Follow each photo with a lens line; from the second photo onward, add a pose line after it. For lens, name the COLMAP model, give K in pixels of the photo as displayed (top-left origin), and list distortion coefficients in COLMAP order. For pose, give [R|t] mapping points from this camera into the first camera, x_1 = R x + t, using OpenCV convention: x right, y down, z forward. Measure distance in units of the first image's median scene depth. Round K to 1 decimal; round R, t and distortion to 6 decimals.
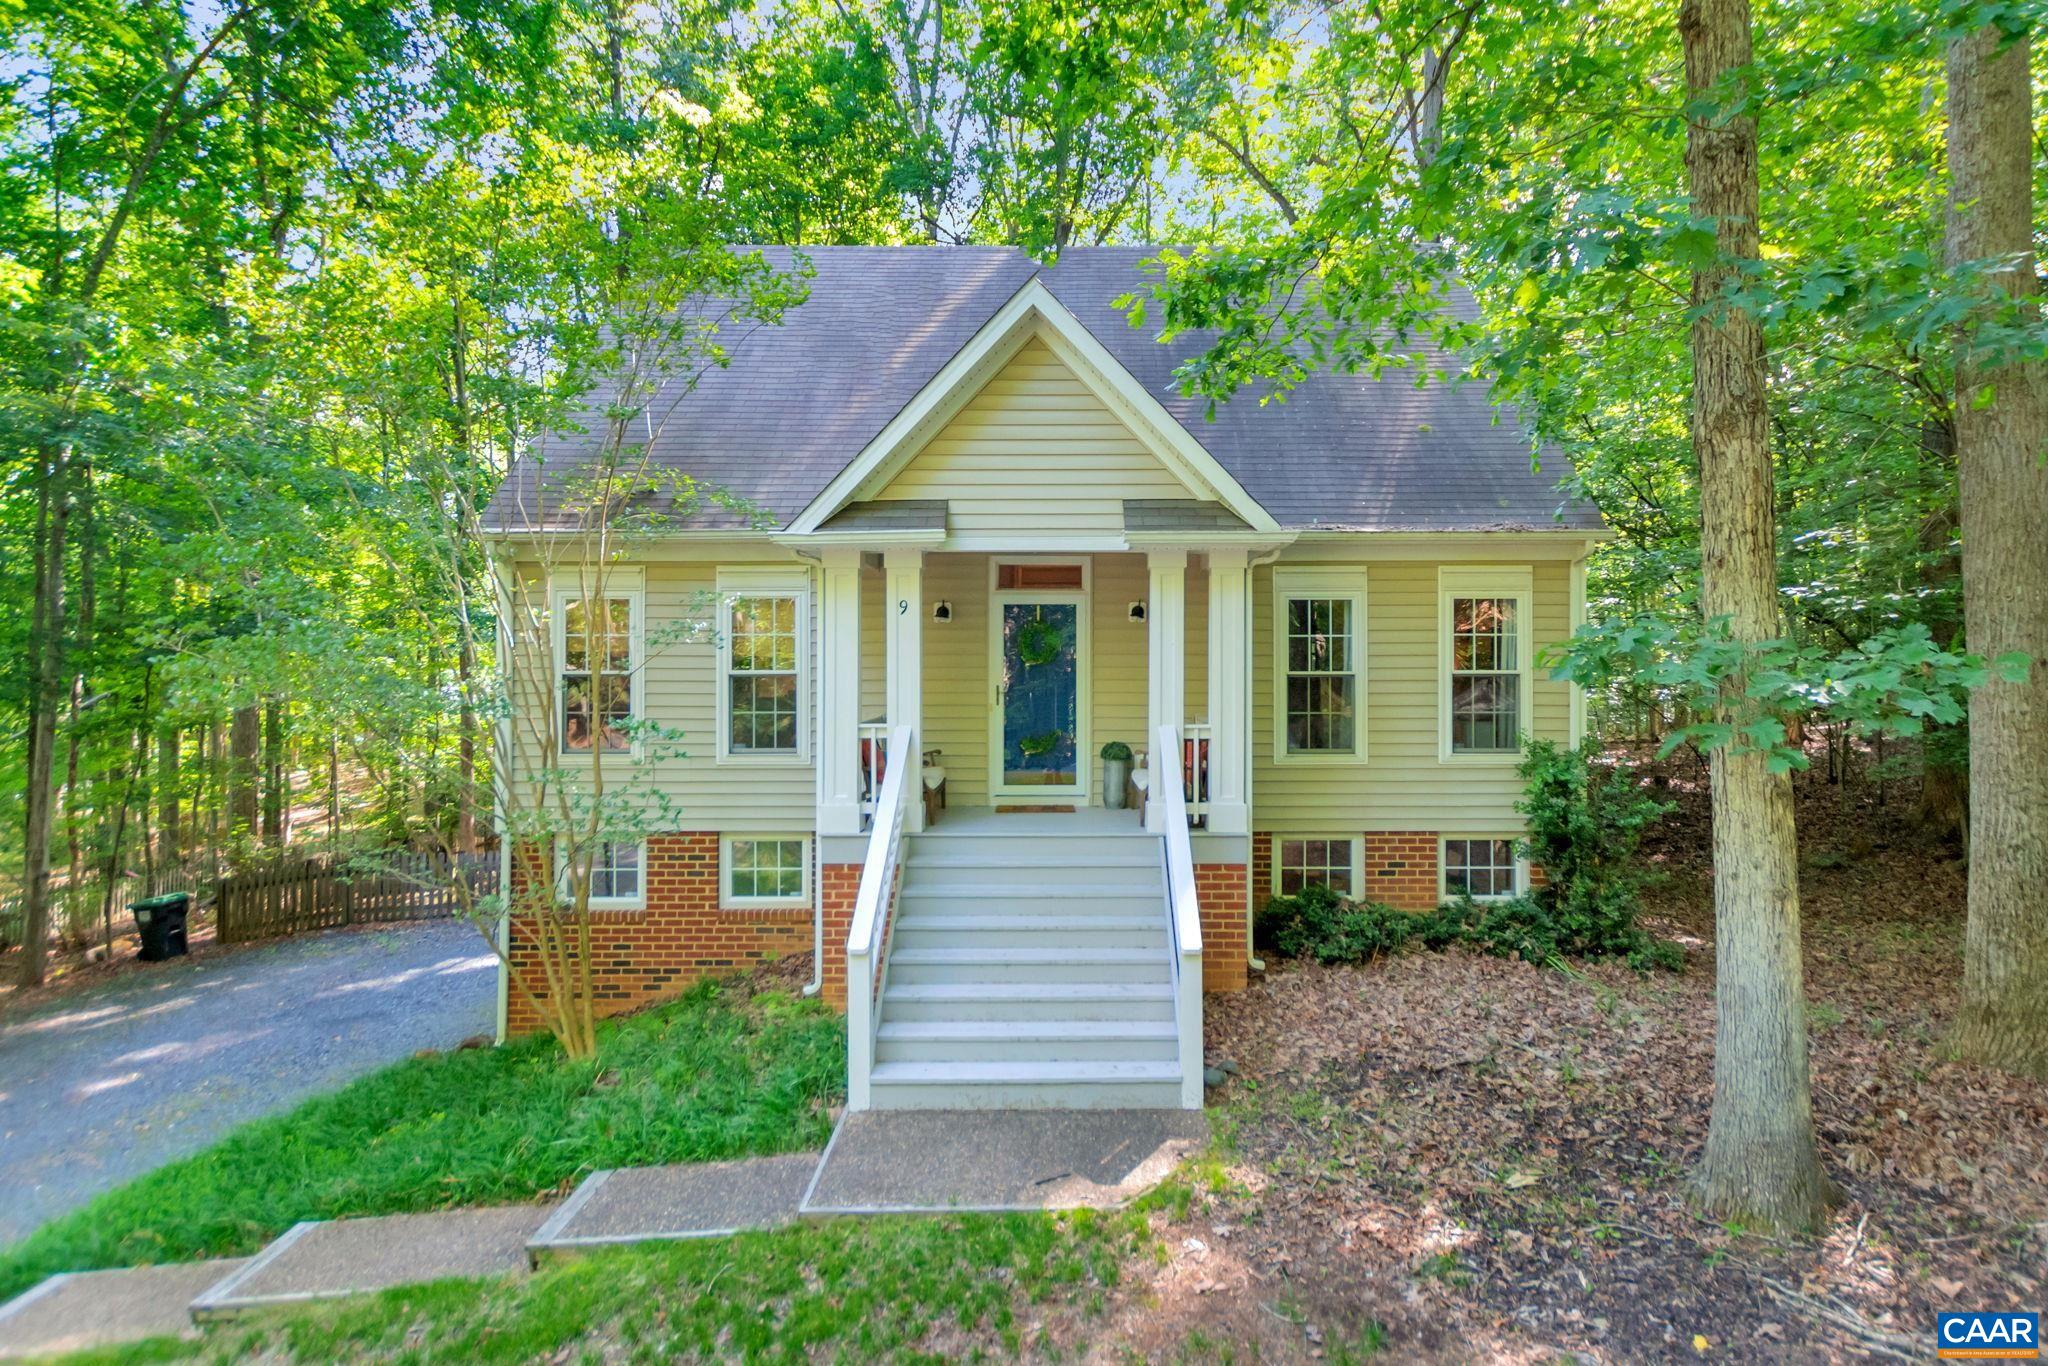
lens RADIAL K [[1037.2, 0, 1059.6], [0, 1037.2, 656.7], [0, 0, 1]] dist [0.006791, -0.003070]
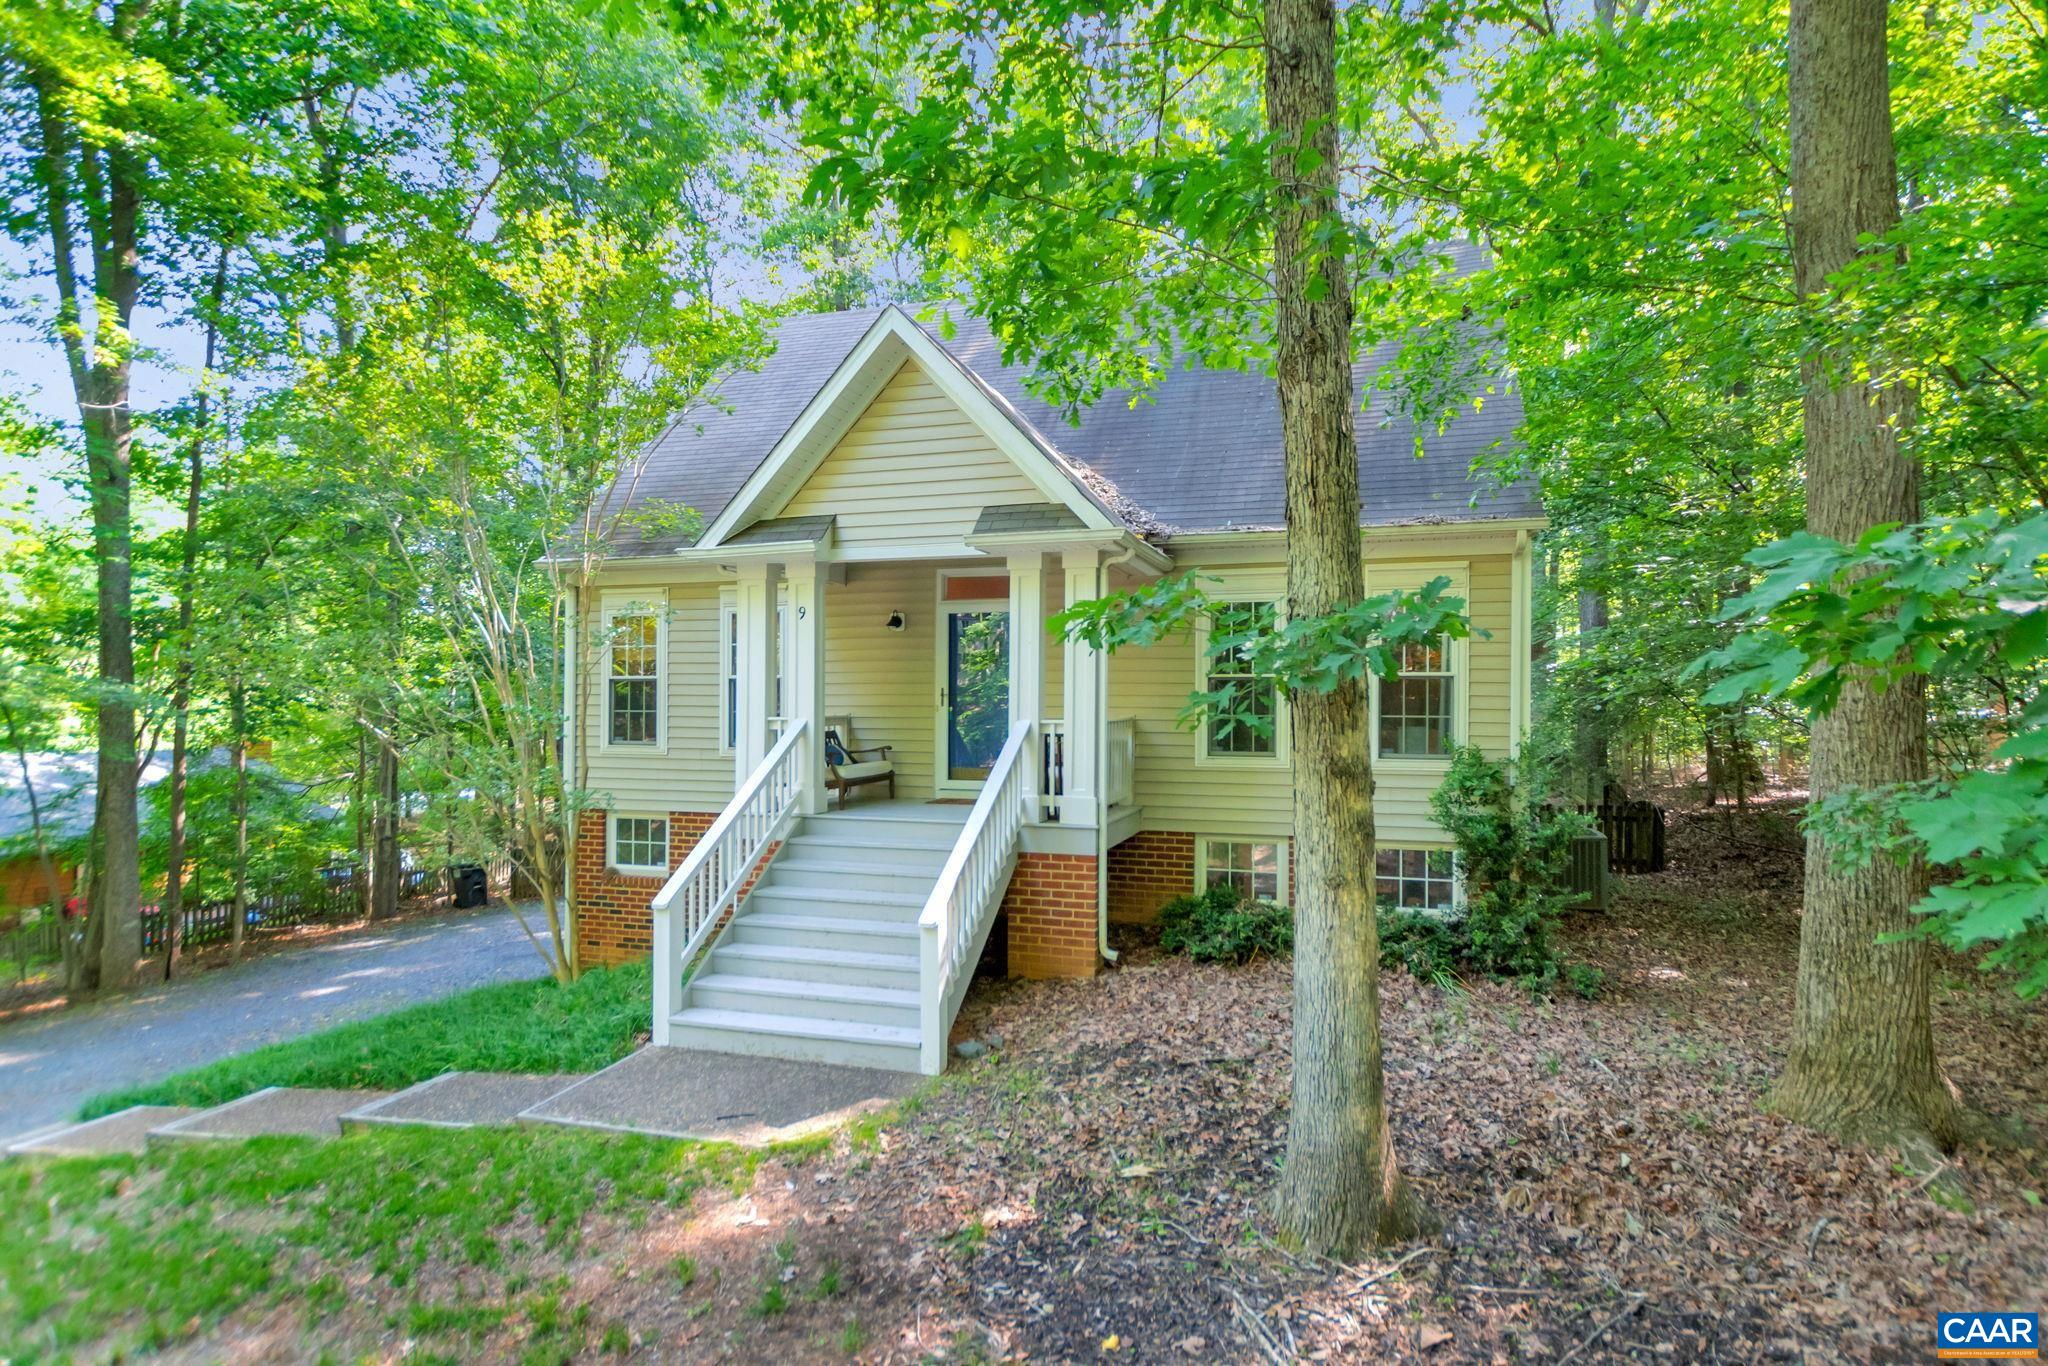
lens RADIAL K [[957.7, 0, 1076.7], [0, 957.7, 693.6], [0, 0, 1]] dist [0.004367, -0.000223]
pose [[0.965282, 0.001819, -0.261203, 0.417896], [-0.001172, 0.999996, 0.002632, 0.037389], [0.261207, -0.002235, 0.965280, 0.082389]]
